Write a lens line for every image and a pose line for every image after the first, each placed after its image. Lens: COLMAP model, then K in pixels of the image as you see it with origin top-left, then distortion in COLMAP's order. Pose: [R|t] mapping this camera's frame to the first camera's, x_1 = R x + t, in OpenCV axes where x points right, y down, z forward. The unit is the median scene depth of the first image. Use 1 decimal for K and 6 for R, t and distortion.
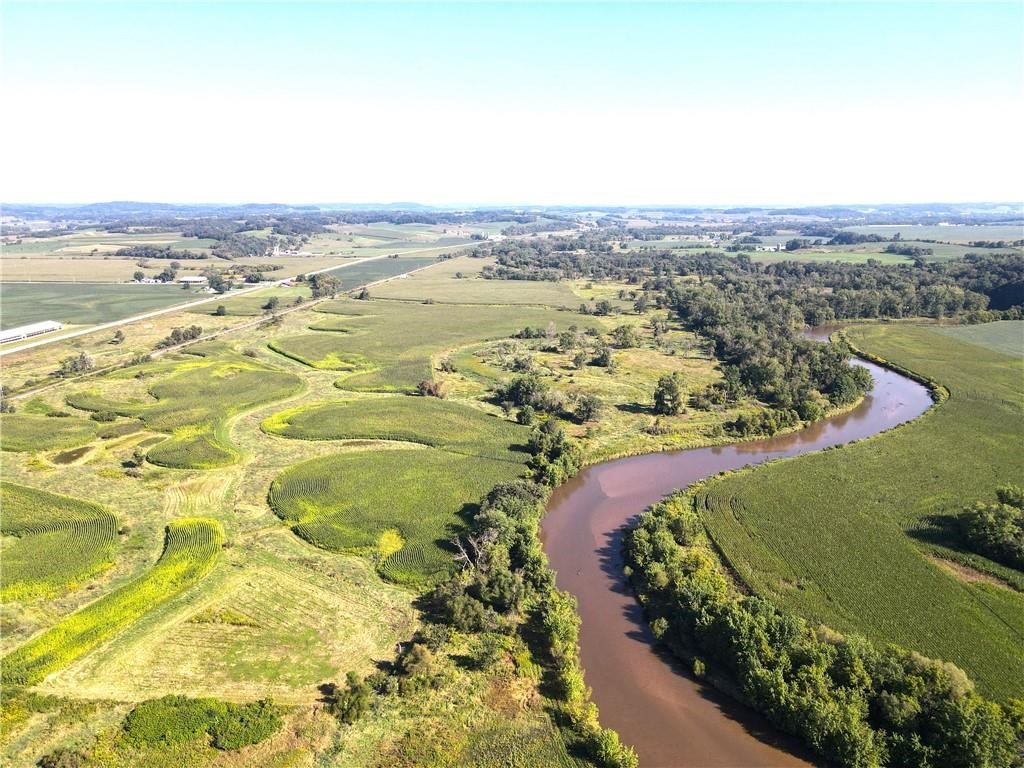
lens RADIAL K [[744.2, 0, 516.0], [0, 744.2, 388.6], [0, 0, 1]] dist [0.007199, 0.009010]
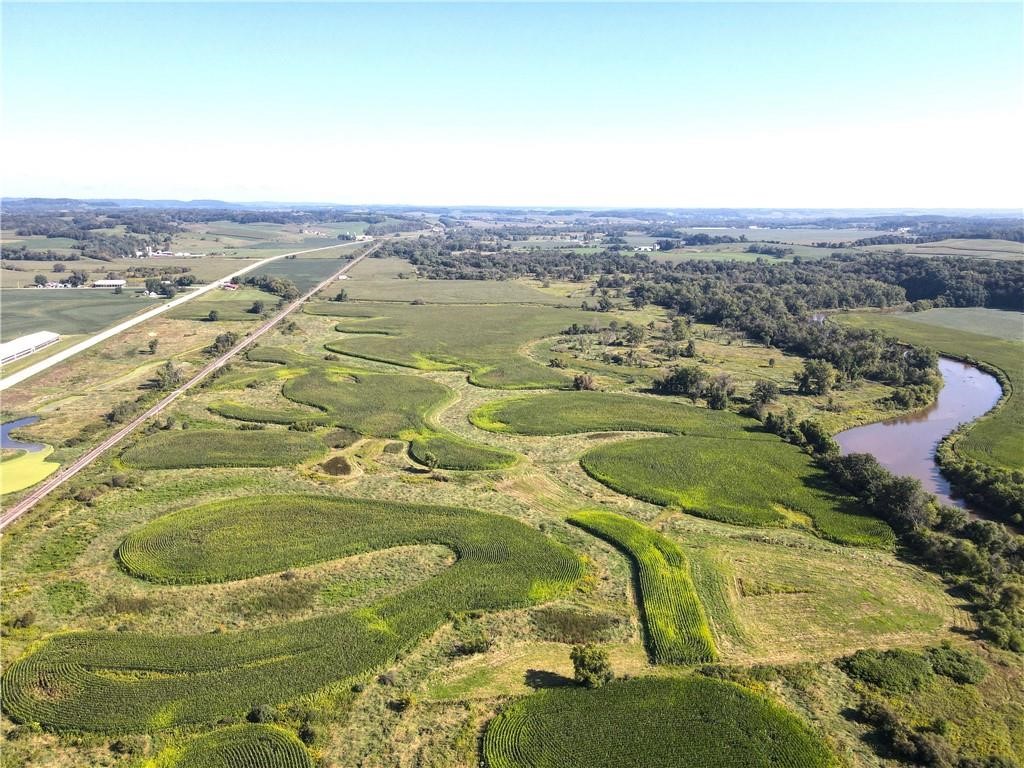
lens RADIAL K [[744.2, 0, 507.6], [0, 744.2, 382.0], [0, 0, 1]] dist [0.007199, 0.009010]
pose [[0.967910, -0.045506, 0.247141, -0.282241], [0.047701, 0.998857, -0.002901, -0.002073], [-0.246727, 0.014597, 0.968975, 0.012425]]
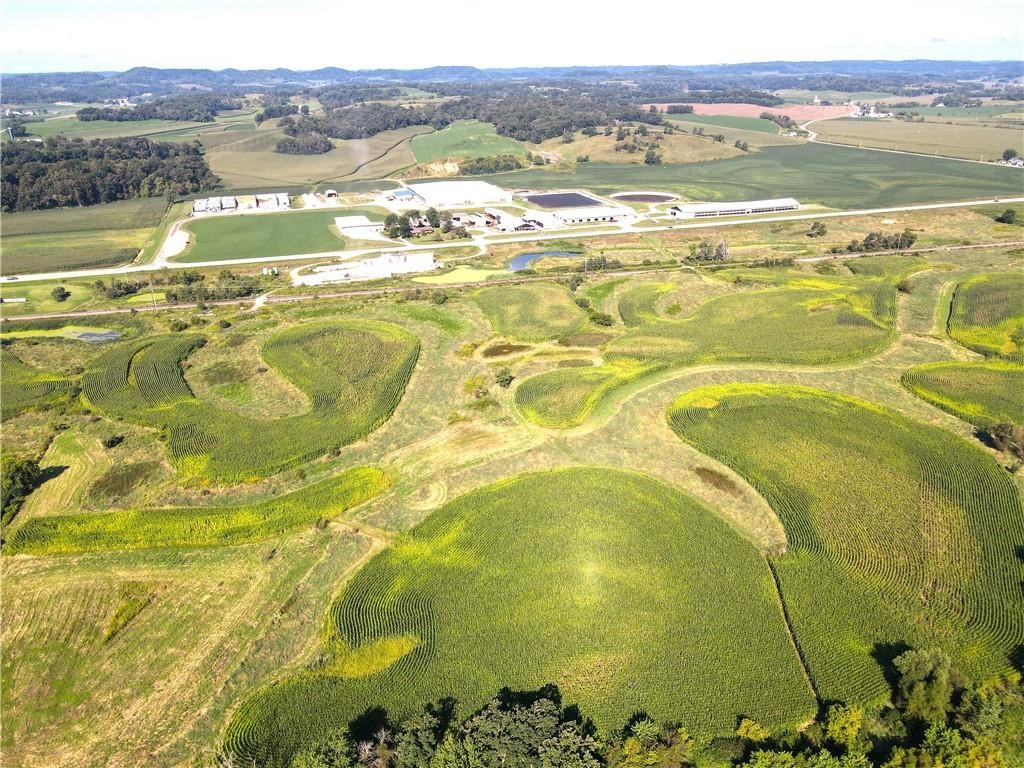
lens RADIAL K [[744.2, 0, 513.5], [0, 744.2, 391.4], [0, 0, 1]] dist [0.007199, 0.009010]
pose [[0.375640, 0.365757, -0.851538, 0.103490], [-0.212541, 0.928337, 0.304986, -0.068190], [0.902065, 0.066421, 0.426459, 0.280384]]
